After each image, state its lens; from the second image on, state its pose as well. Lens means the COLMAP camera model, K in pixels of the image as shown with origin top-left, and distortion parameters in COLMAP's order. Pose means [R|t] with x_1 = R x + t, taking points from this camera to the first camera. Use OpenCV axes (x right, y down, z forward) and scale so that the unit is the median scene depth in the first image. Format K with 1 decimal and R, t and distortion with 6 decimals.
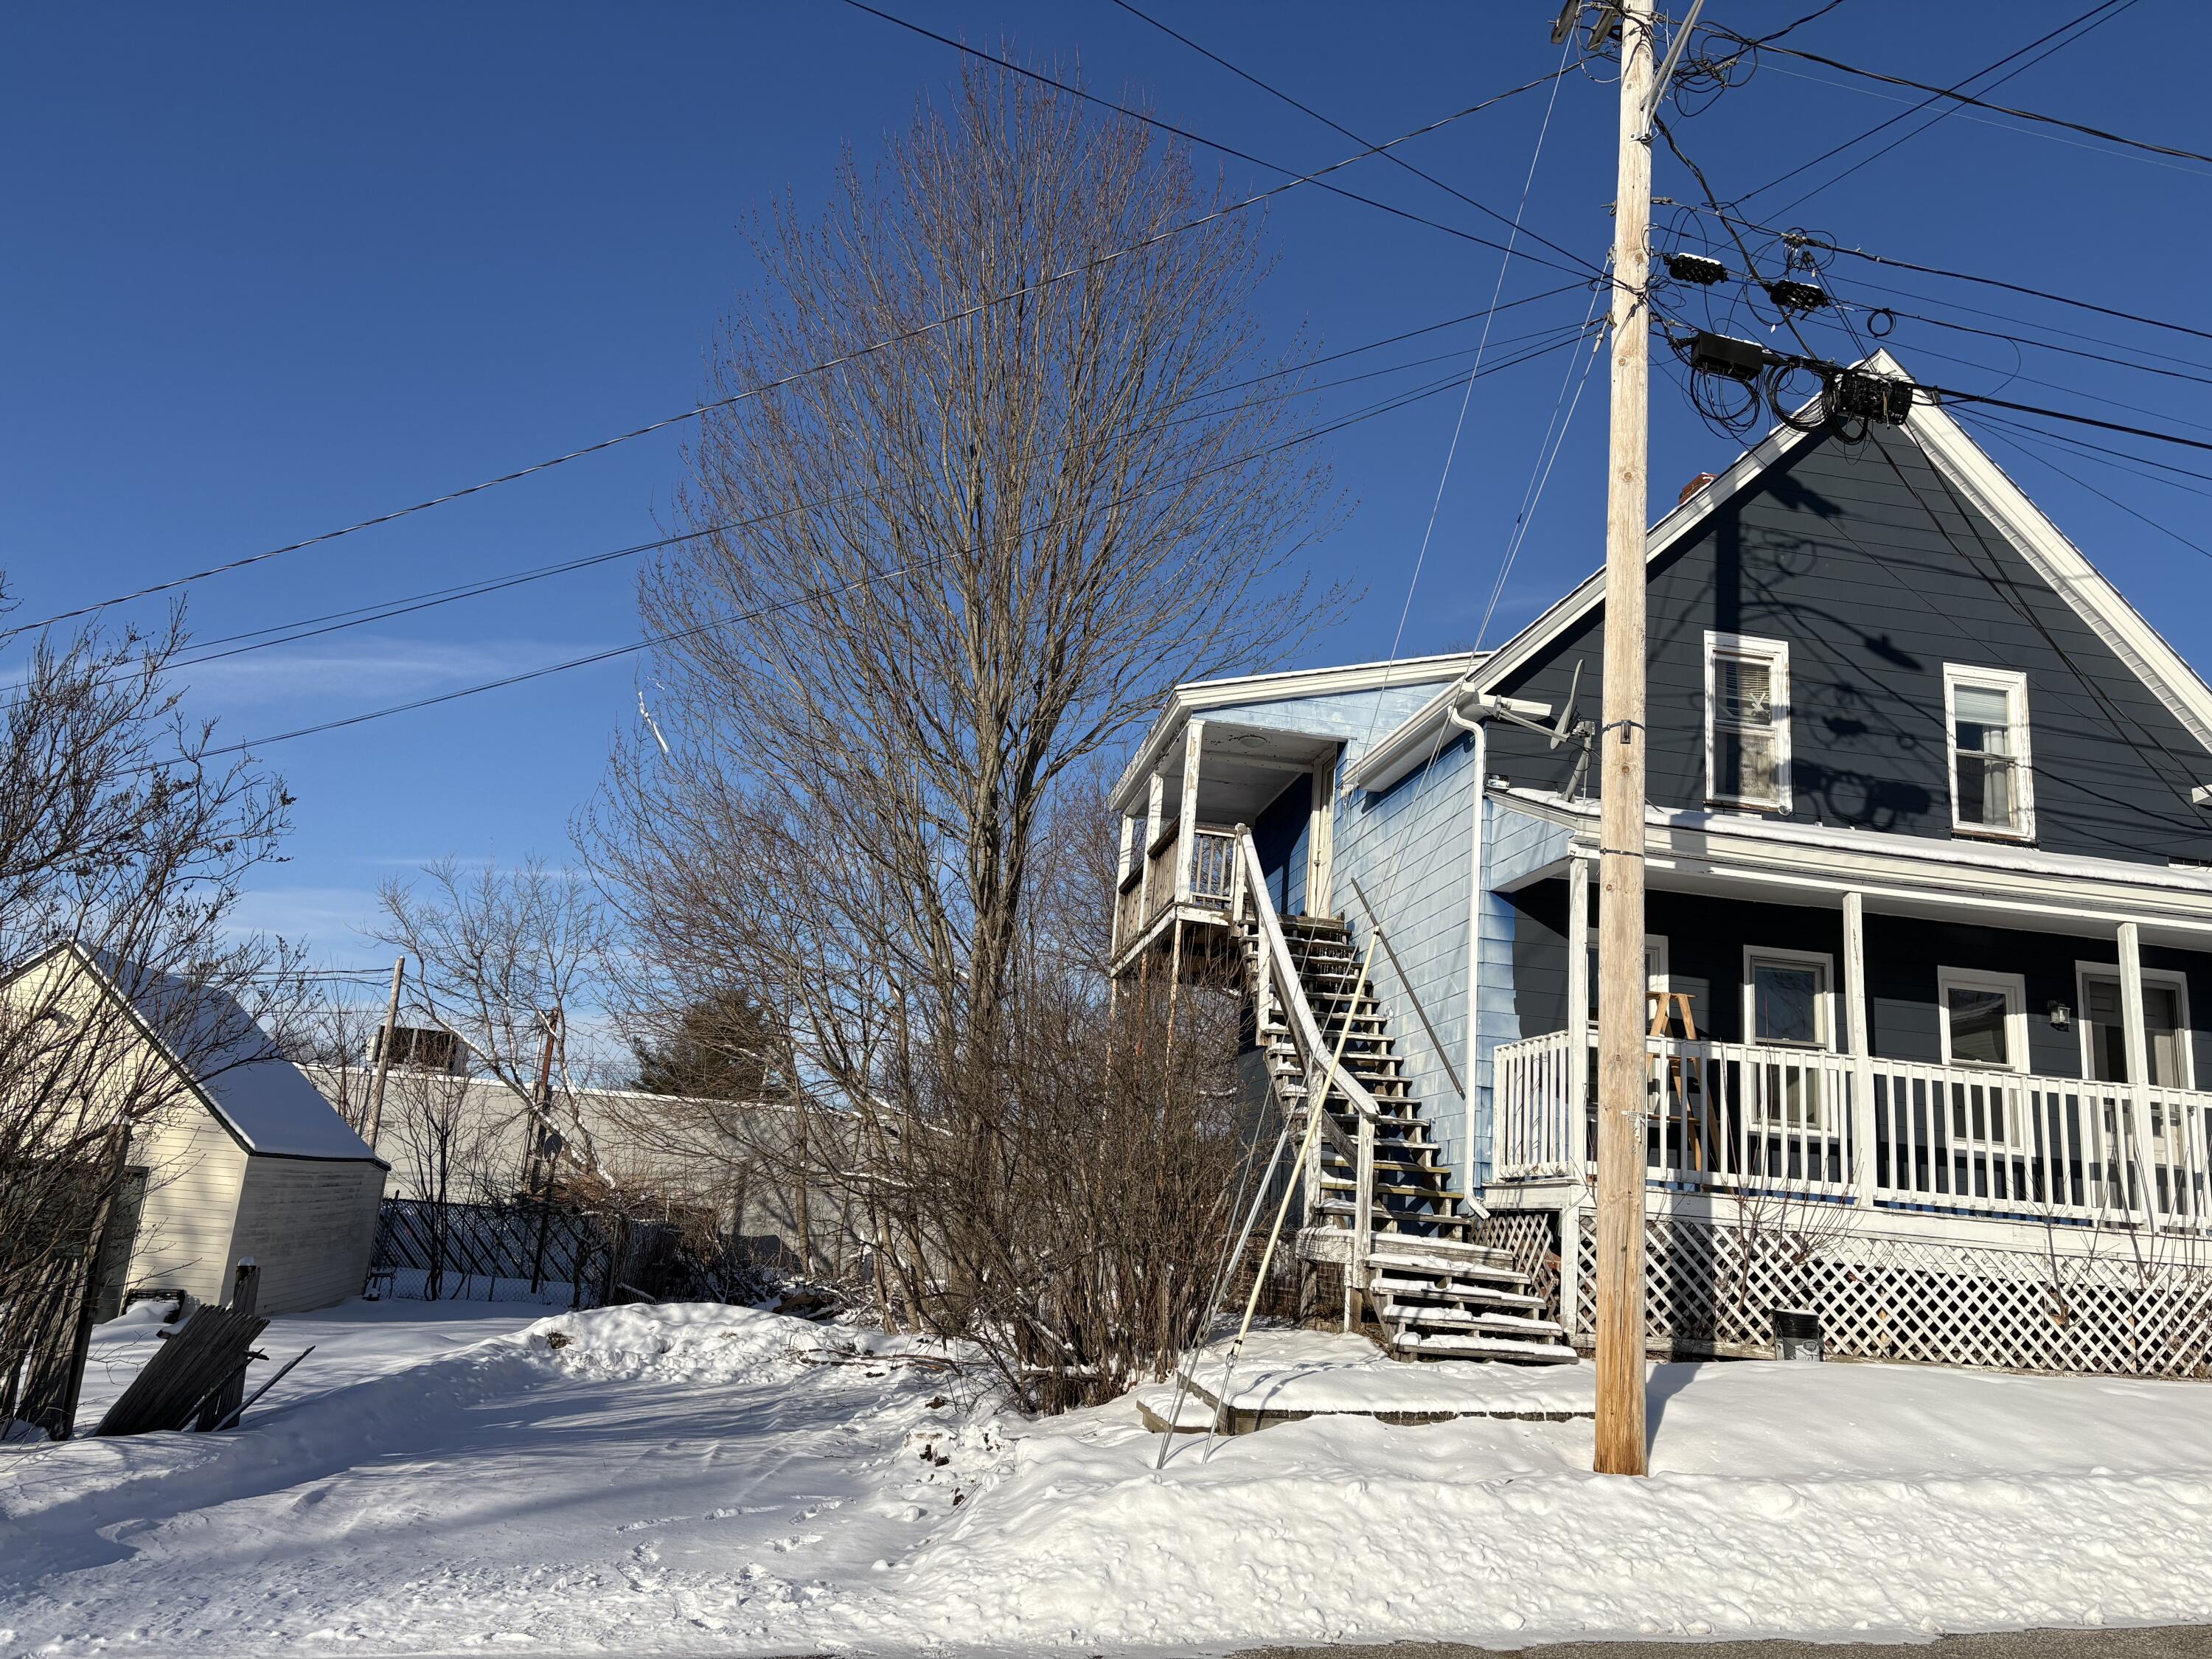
lens RADIAL K [[1705.4, 0, 1102.1], [0, 1705.4, 834.1], [0, 0, 1]] dist [0.057752, -0.060692]
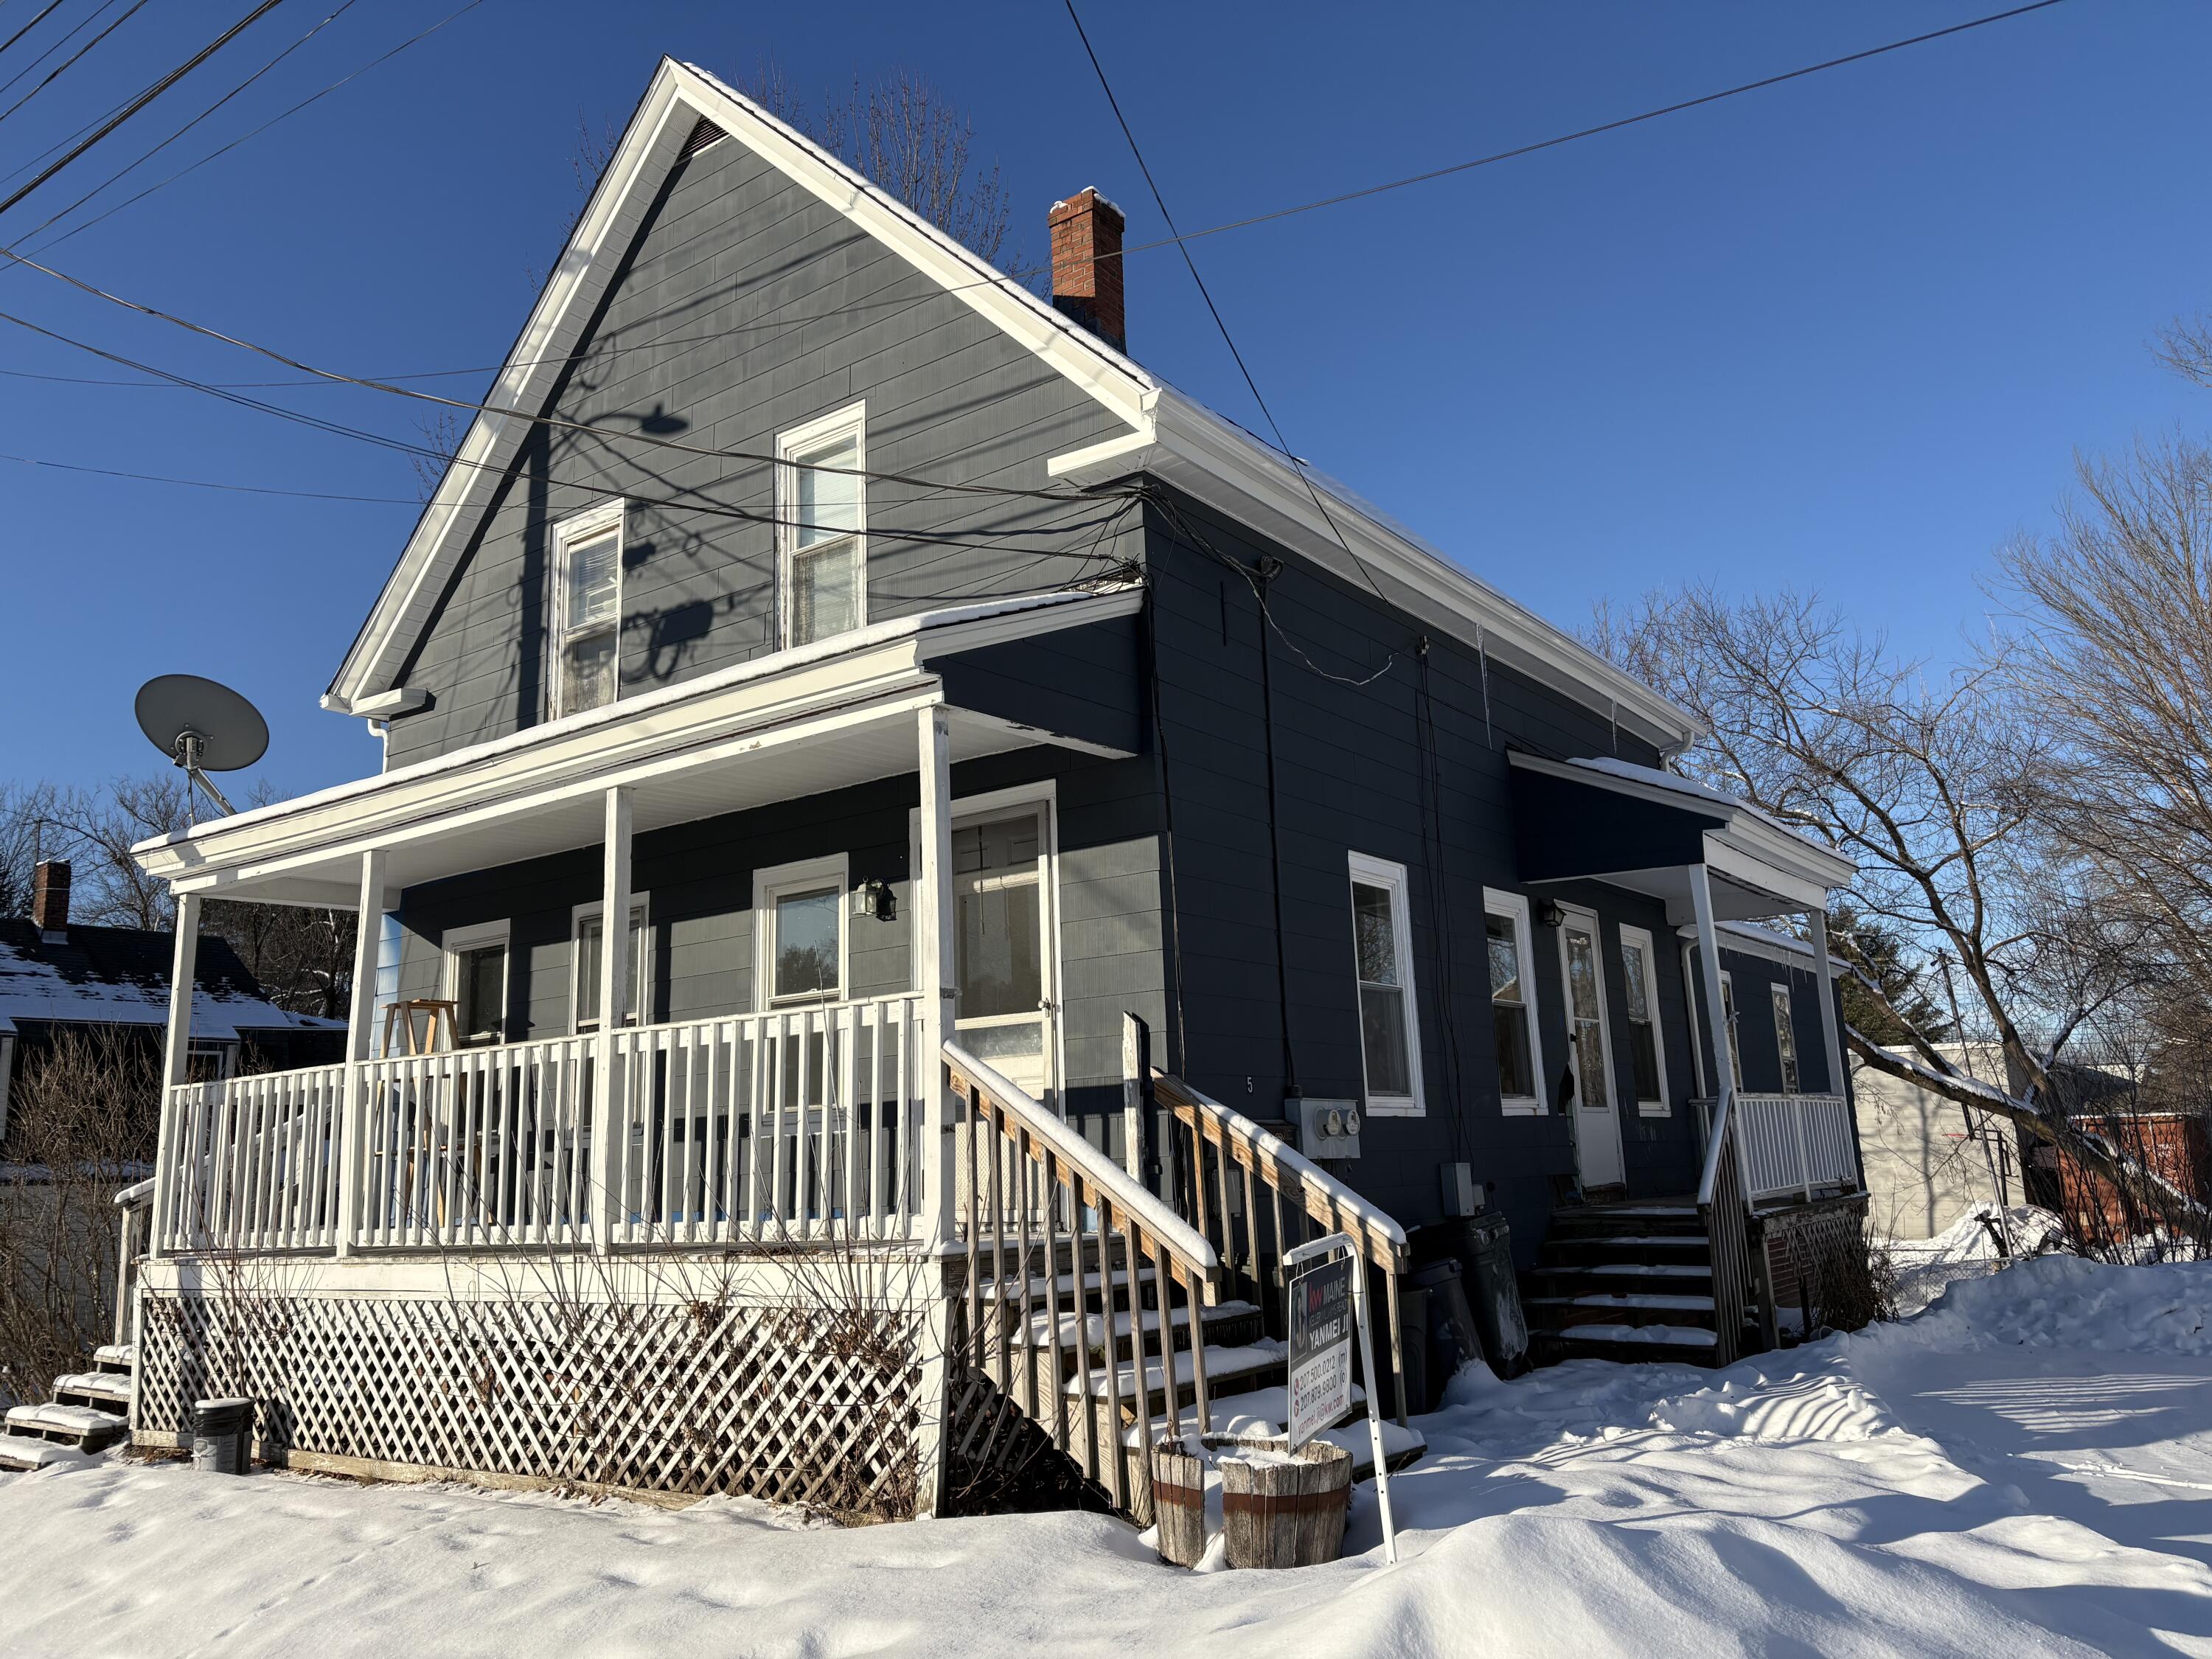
lens RADIAL K [[1705.4, 0, 1099.0], [0, 1705.4, 817.6], [0, 0, 1]] dist [0.057752, -0.060692]
pose [[0.687723, -0.246261, -0.682930, 1.252842], [0.257830, 0.962235, -0.087337, 0.180312], [0.678646, -0.116016, 0.725244, 0.689812]]
